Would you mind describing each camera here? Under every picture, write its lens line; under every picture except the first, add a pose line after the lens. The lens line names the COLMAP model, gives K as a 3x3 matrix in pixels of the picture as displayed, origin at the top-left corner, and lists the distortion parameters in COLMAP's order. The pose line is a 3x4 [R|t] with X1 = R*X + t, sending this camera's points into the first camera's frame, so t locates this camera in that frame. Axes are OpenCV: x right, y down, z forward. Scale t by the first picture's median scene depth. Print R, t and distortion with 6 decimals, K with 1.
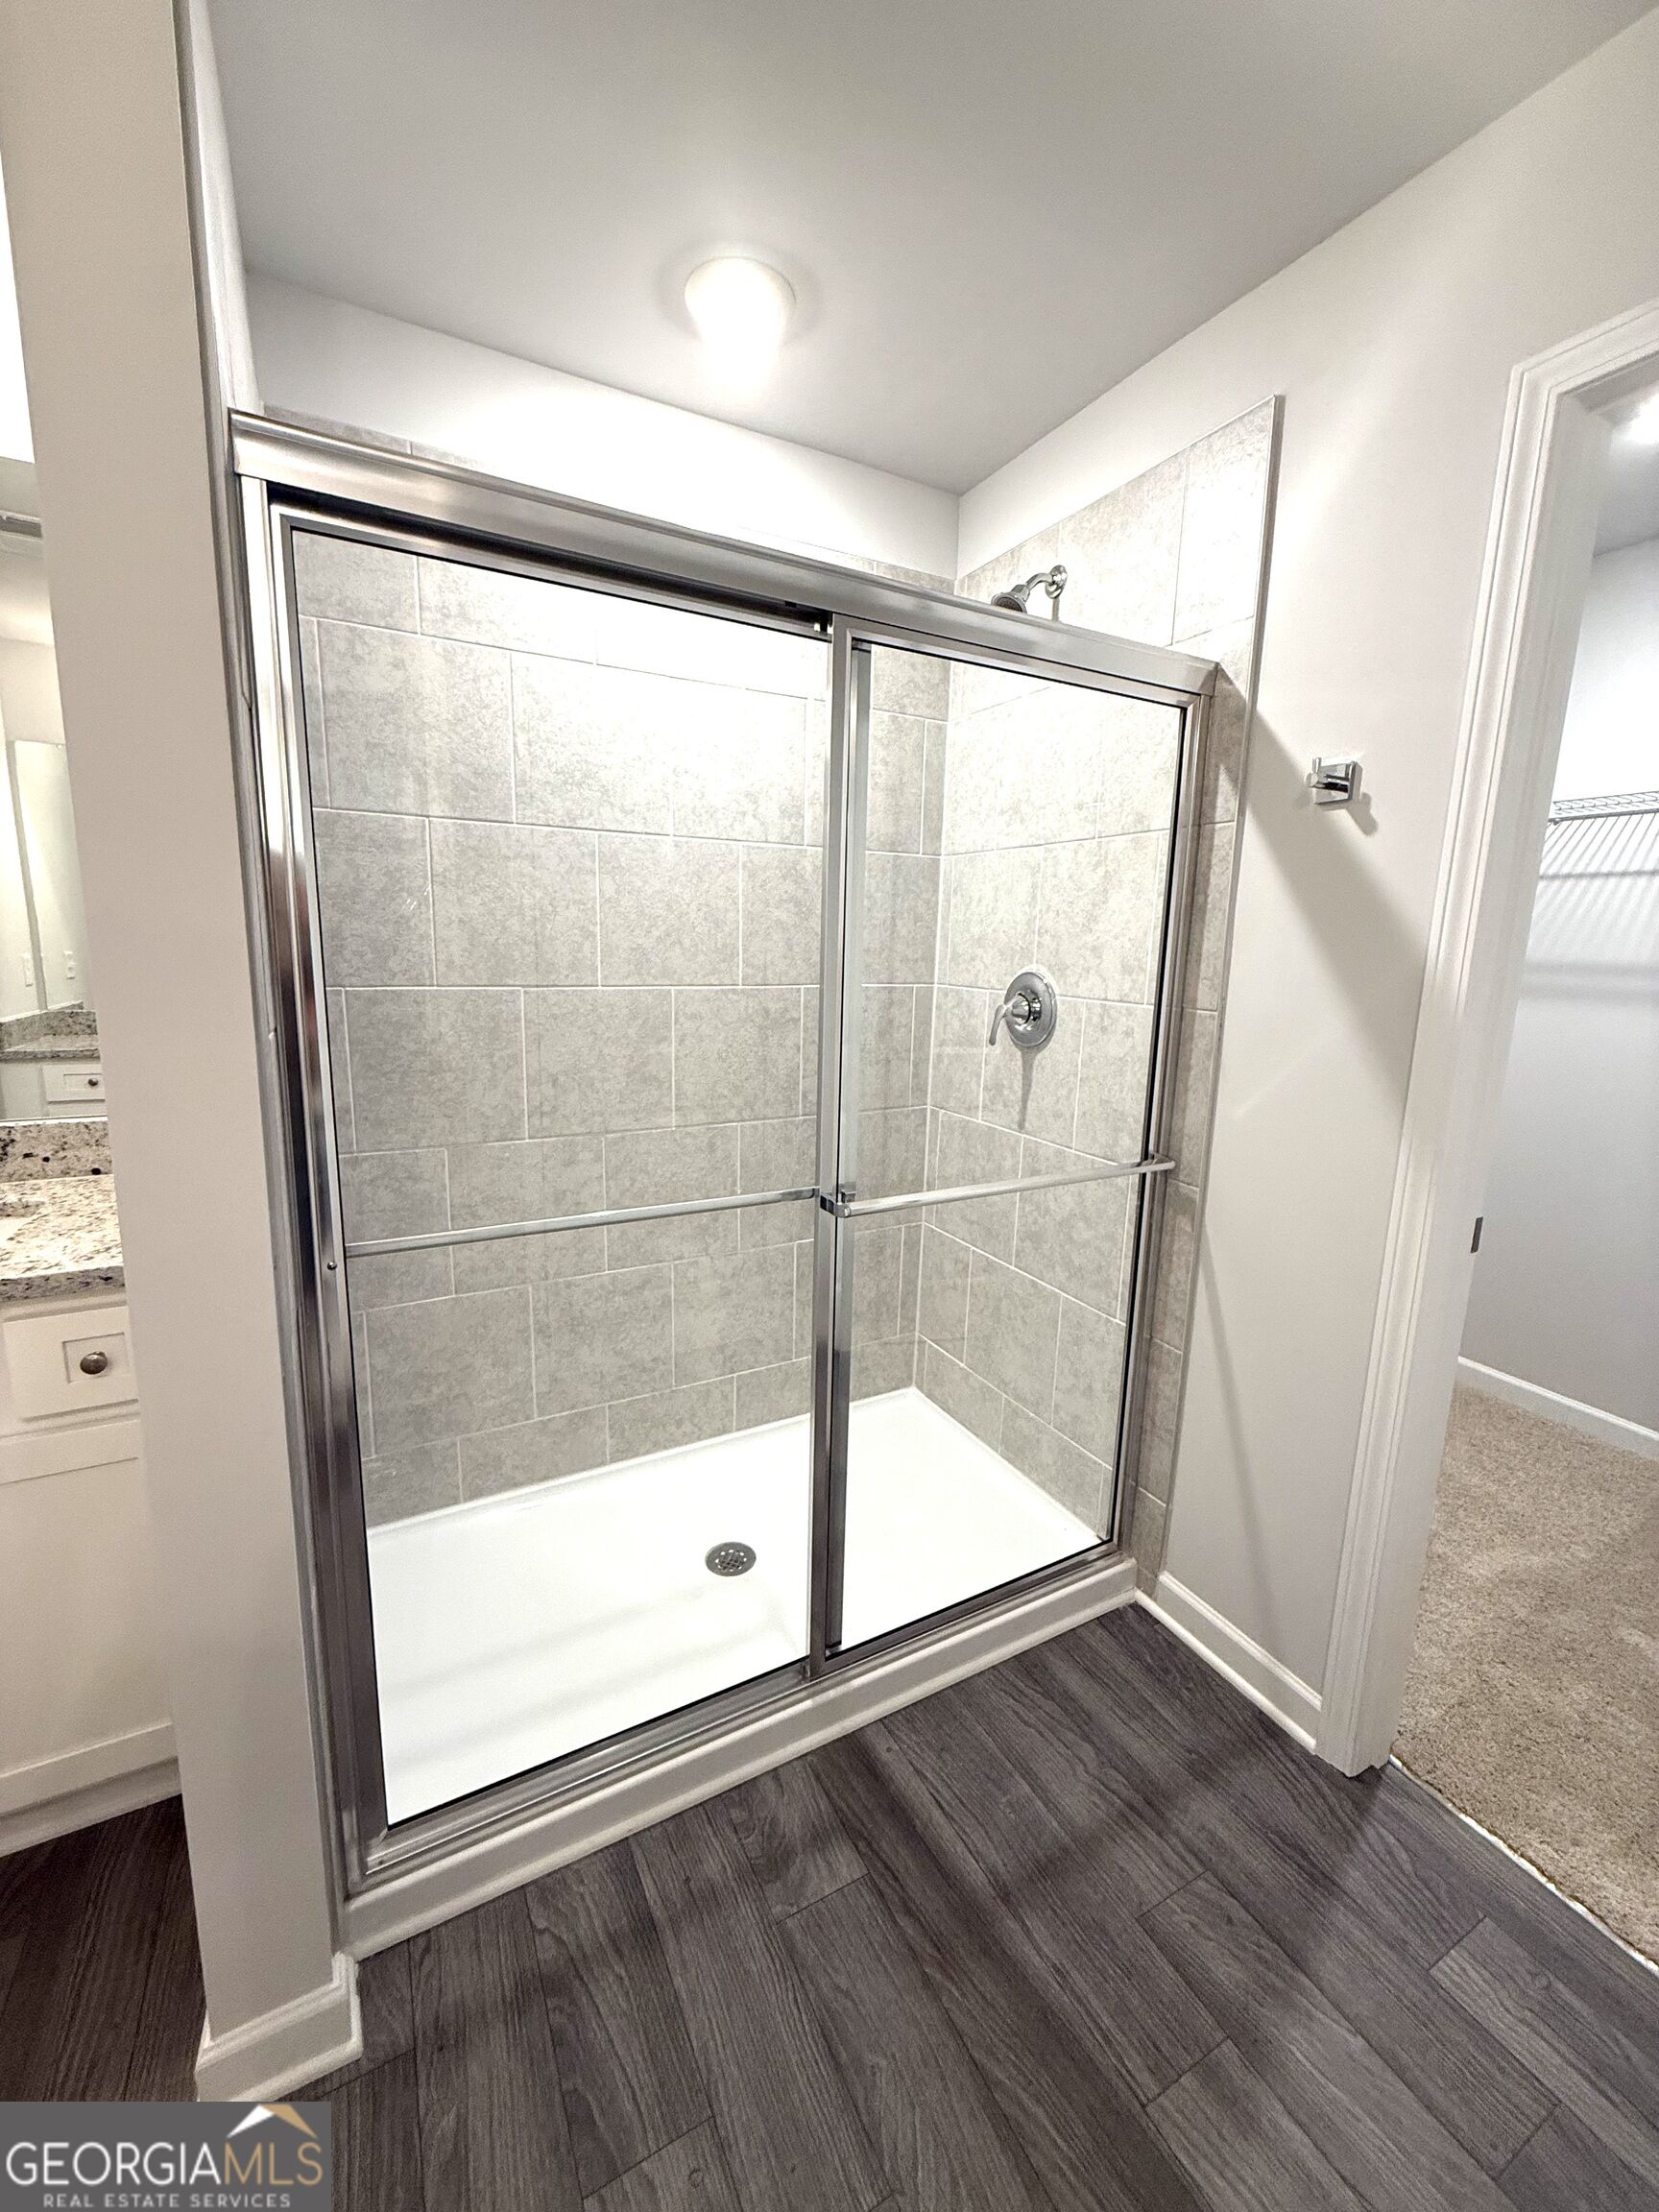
lens RADIAL K [[880.2, 0, 831.6], [0, 880.2, 1099.2], [0, 0, 1]] dist [-0.000421, 0.000590]
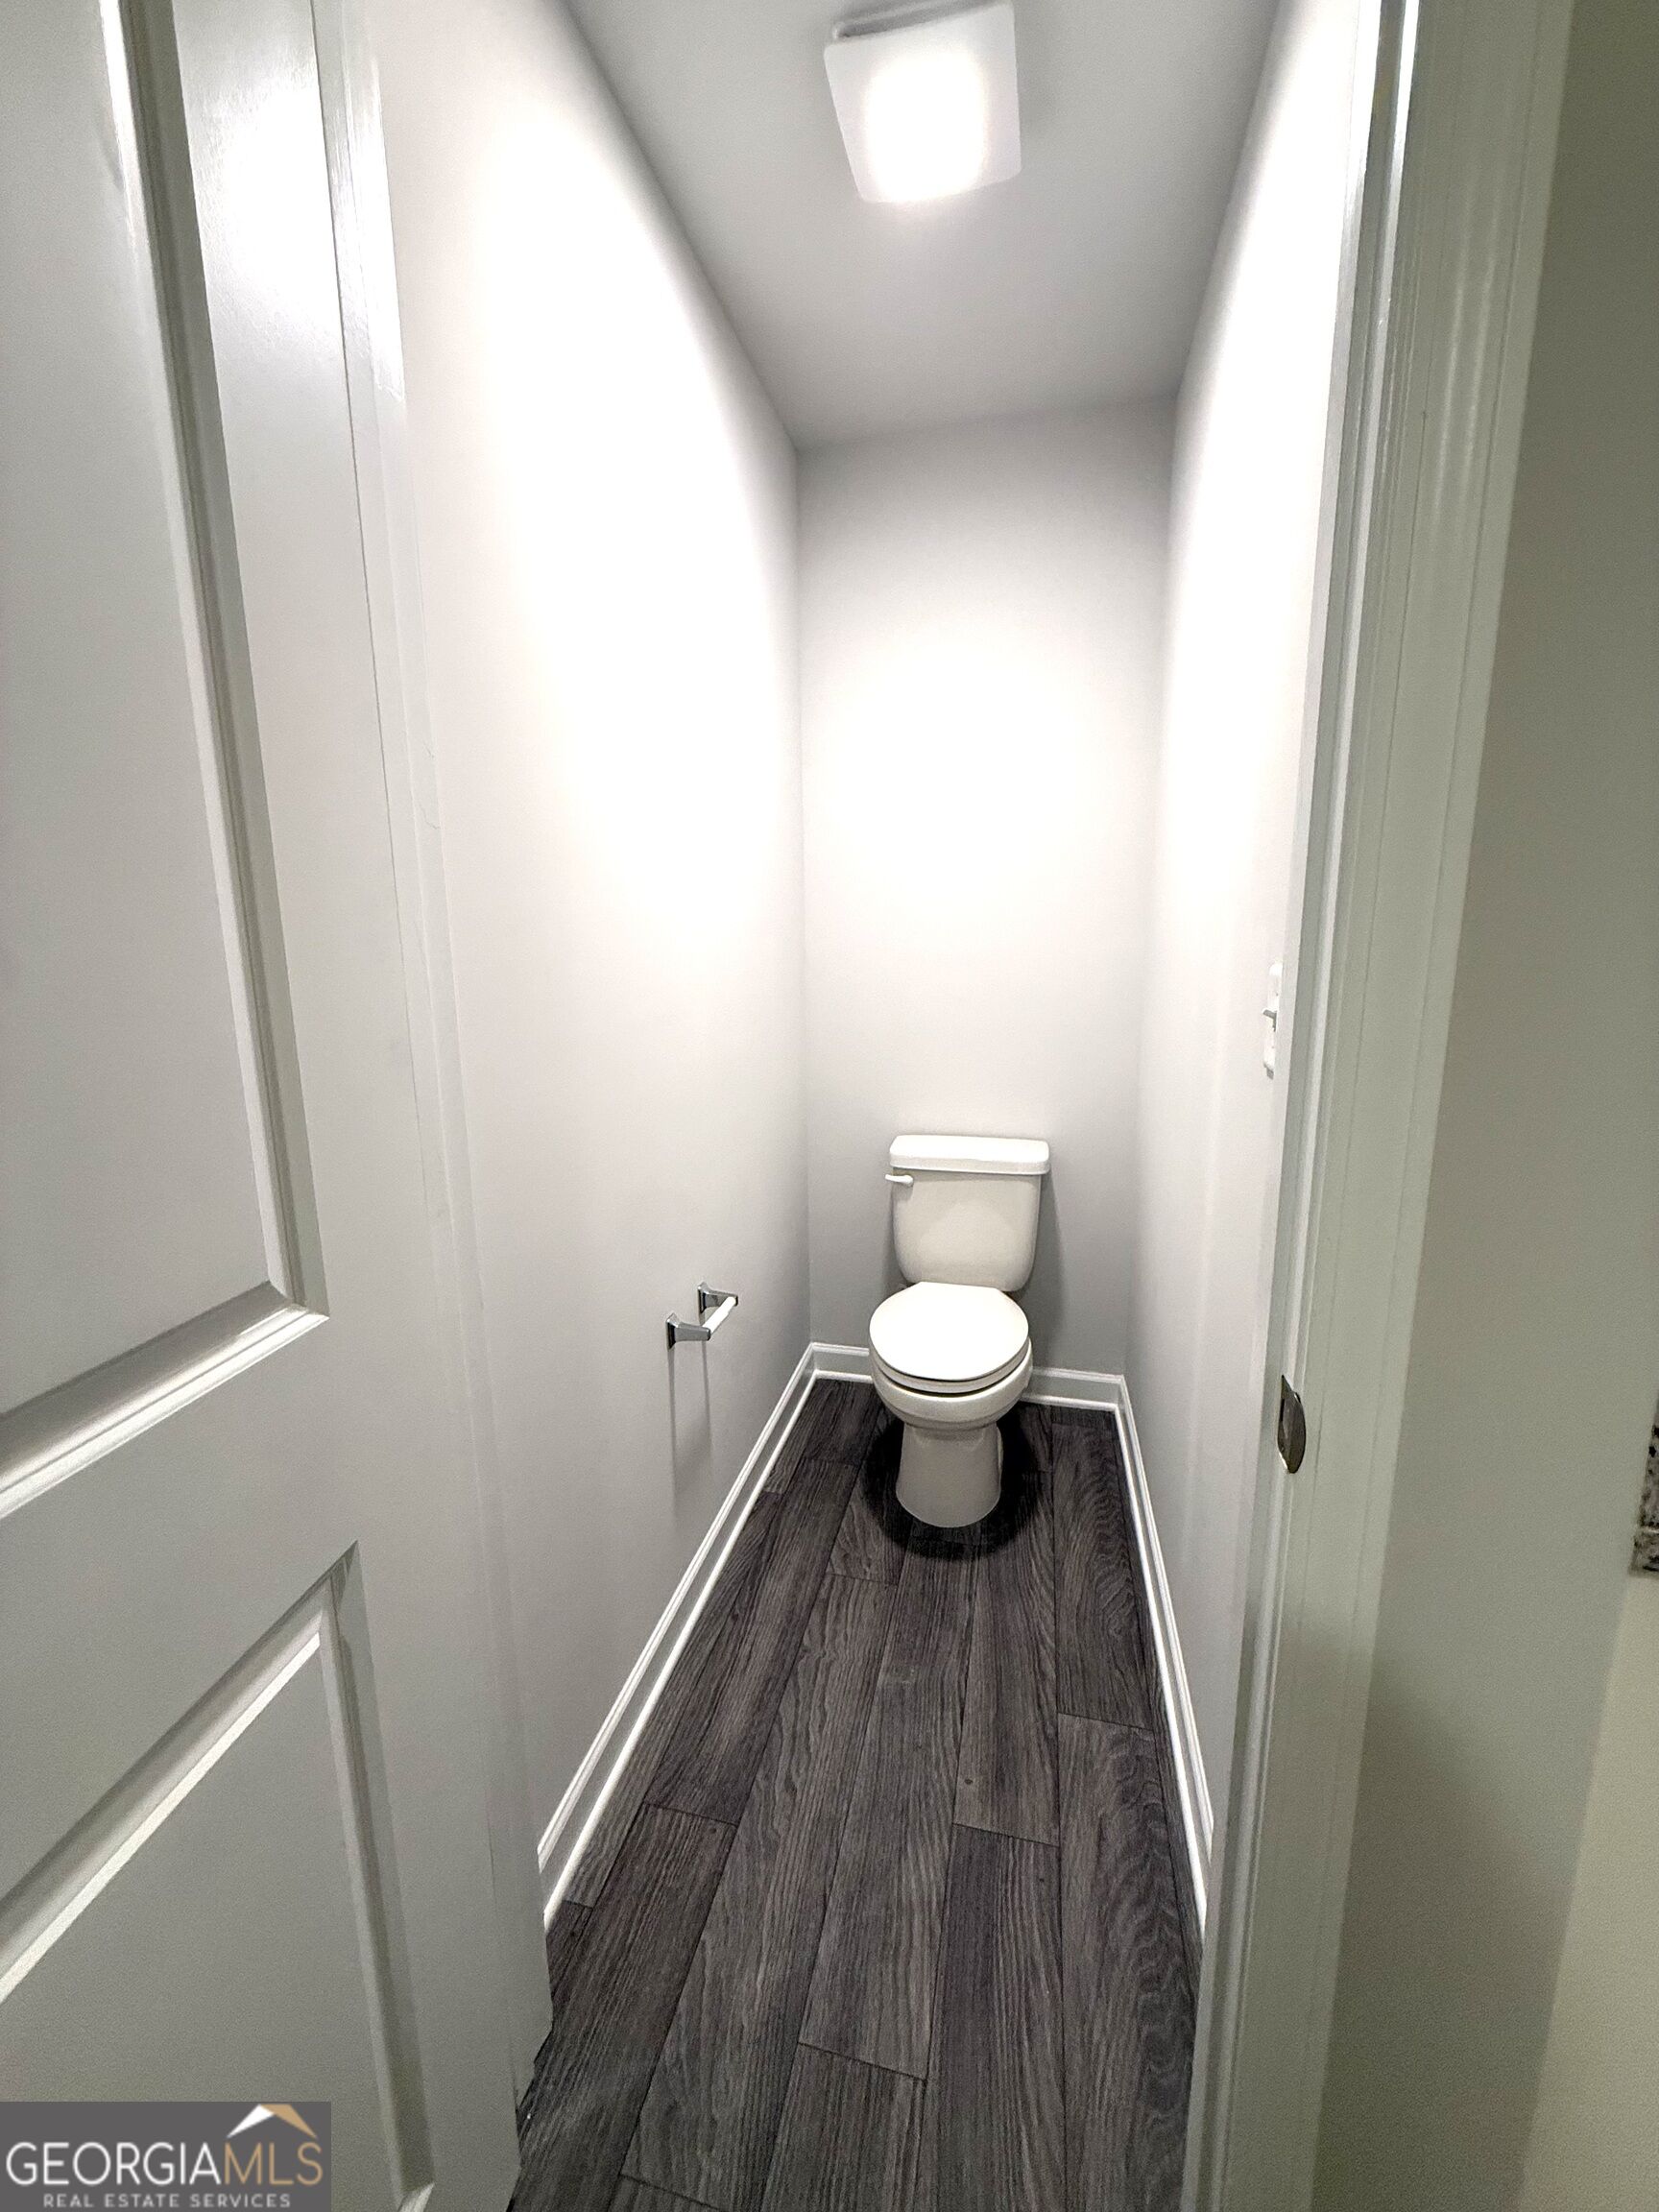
lens RADIAL K [[880.2, 0, 835.1], [0, 880.2, 1104.8], [0, 0, 1]] dist [-0.000421, 0.000590]
pose [[-0.745568, -0.142126, 0.651098, -0.037521], [0.105949, 0.939291, 0.326356, -0.148193], [-0.657954, 0.312303, -0.685247, 1.275618]]
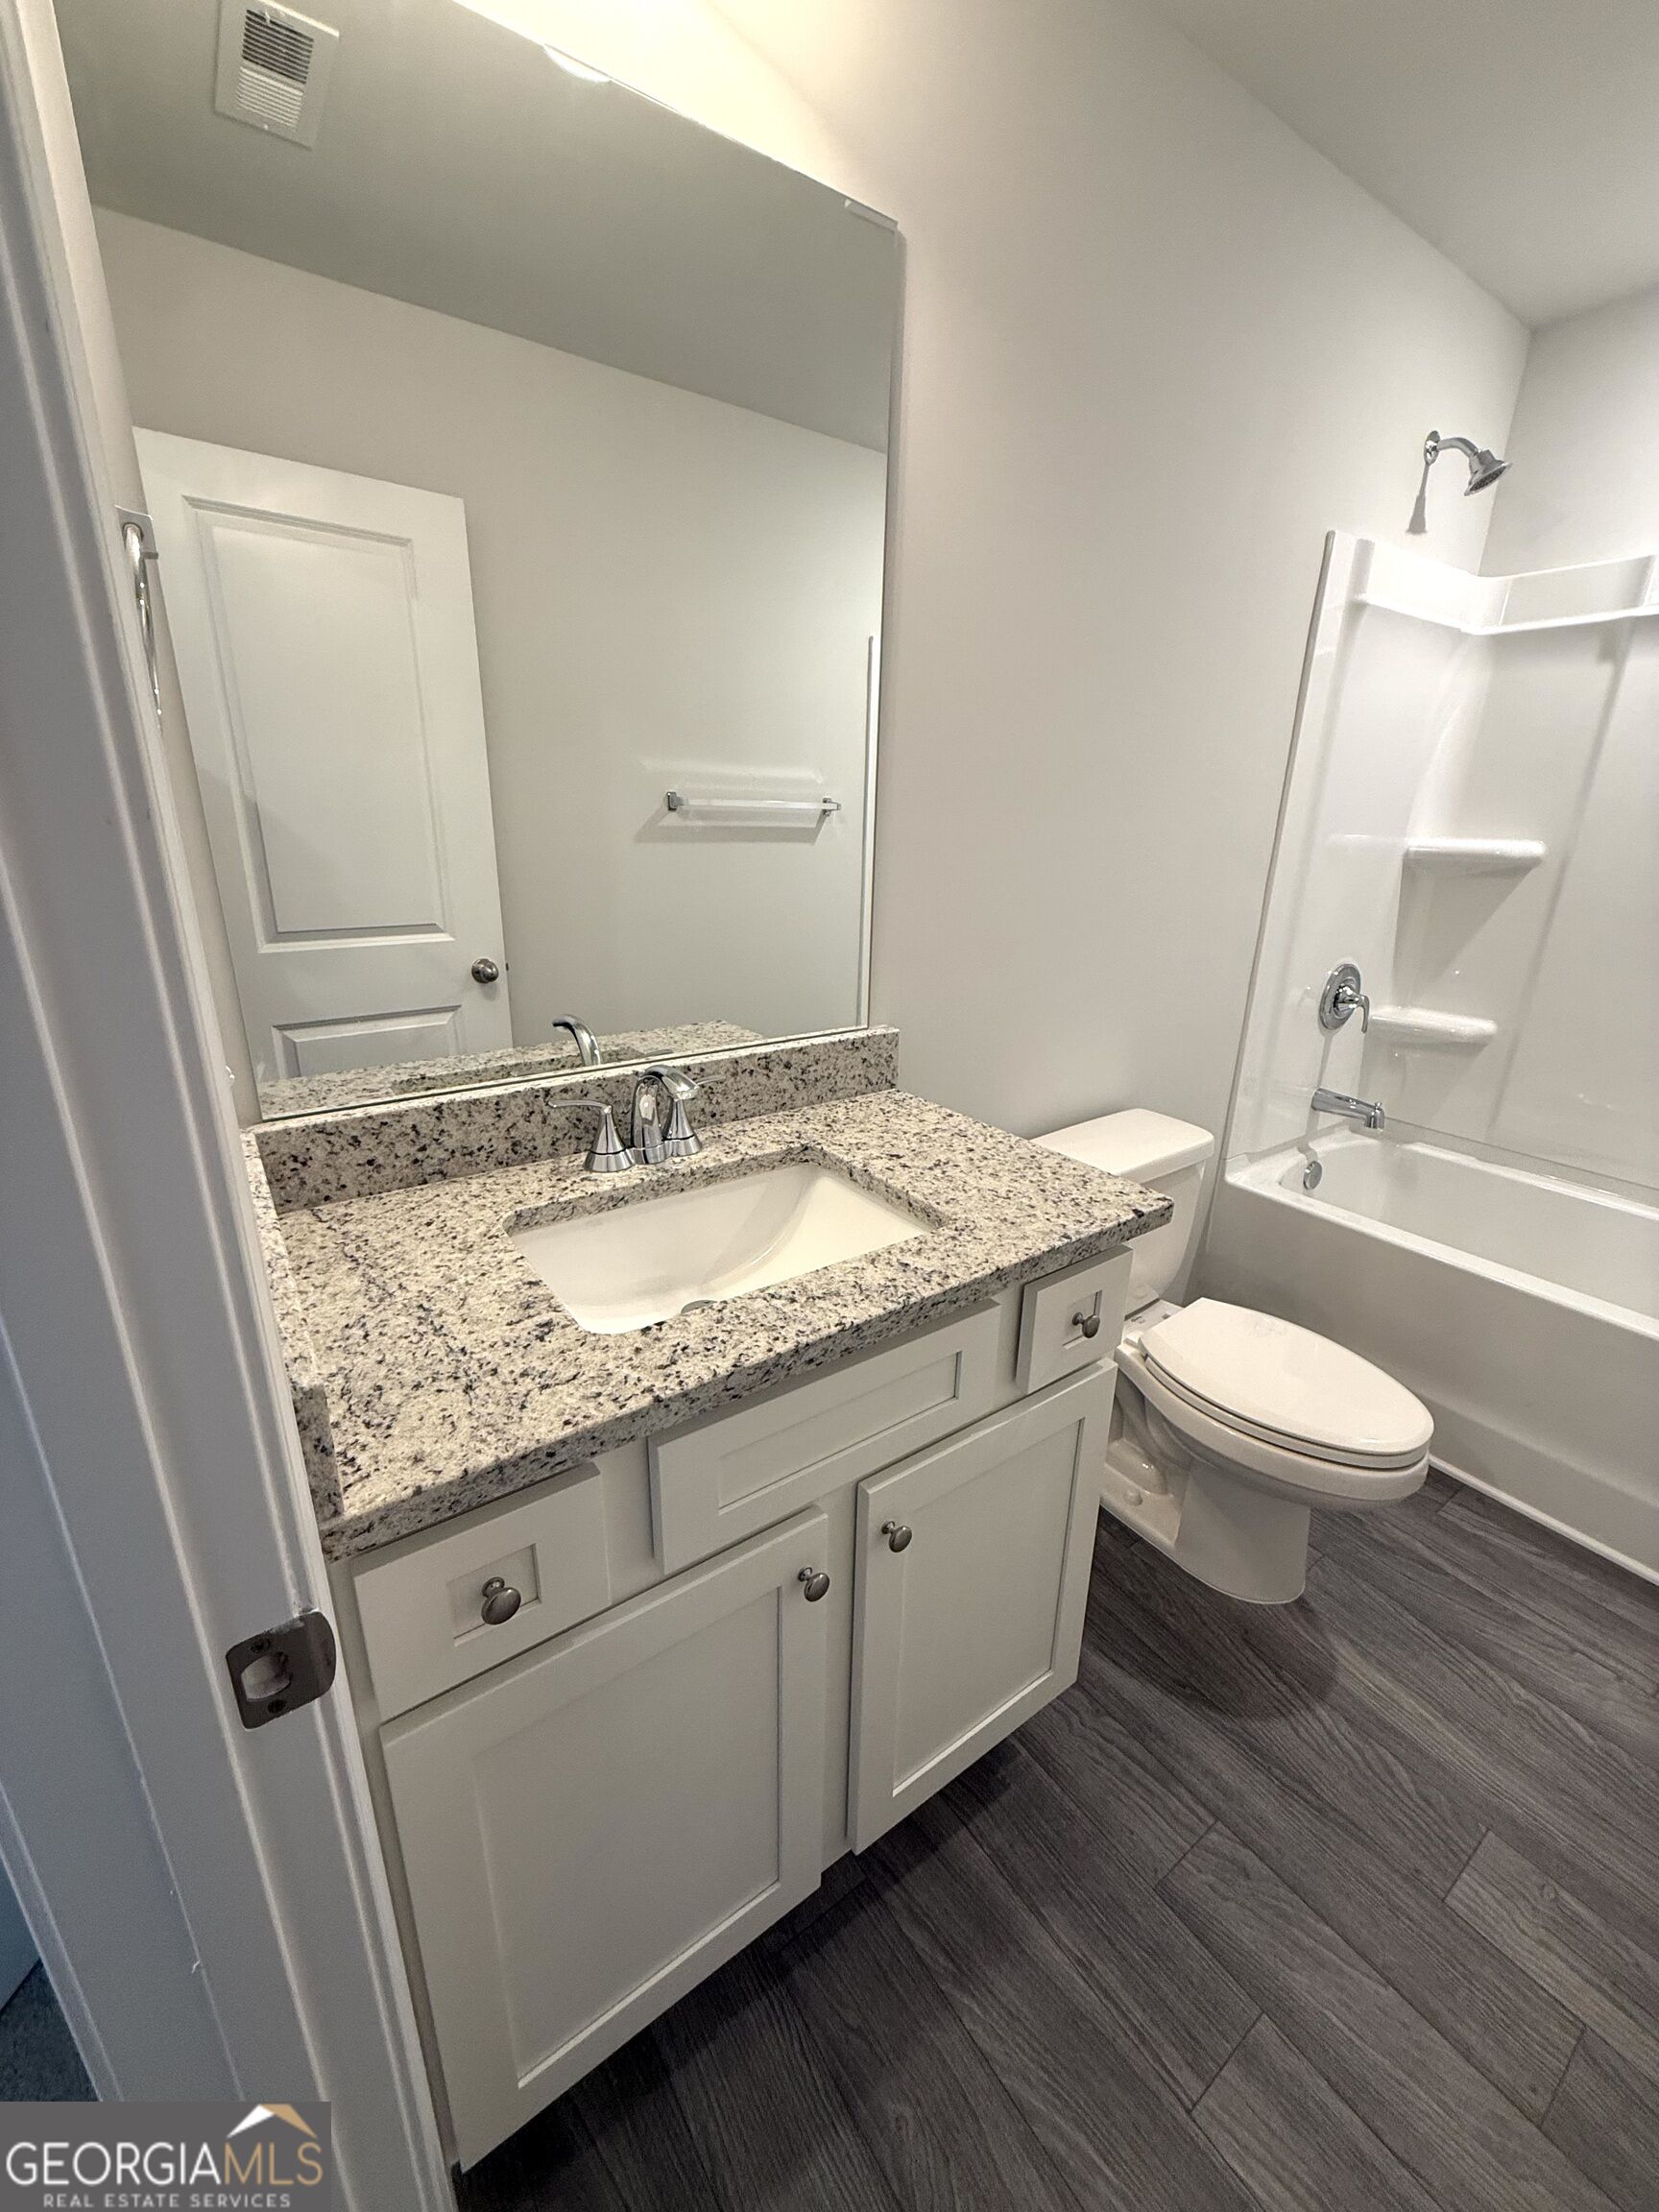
lens RADIAL K [[880.2, 0, 831.8], [0, 880.2, 1101.0], [0, 0, 1]] dist [-0.000421, 0.000590]
pose [[0.992154, -0.045358, 0.116504, -0.071578], [0.028382, 0.989252, 0.143437, -0.045899], [-0.121758, -0.139005, 0.982778, 0.261193]]
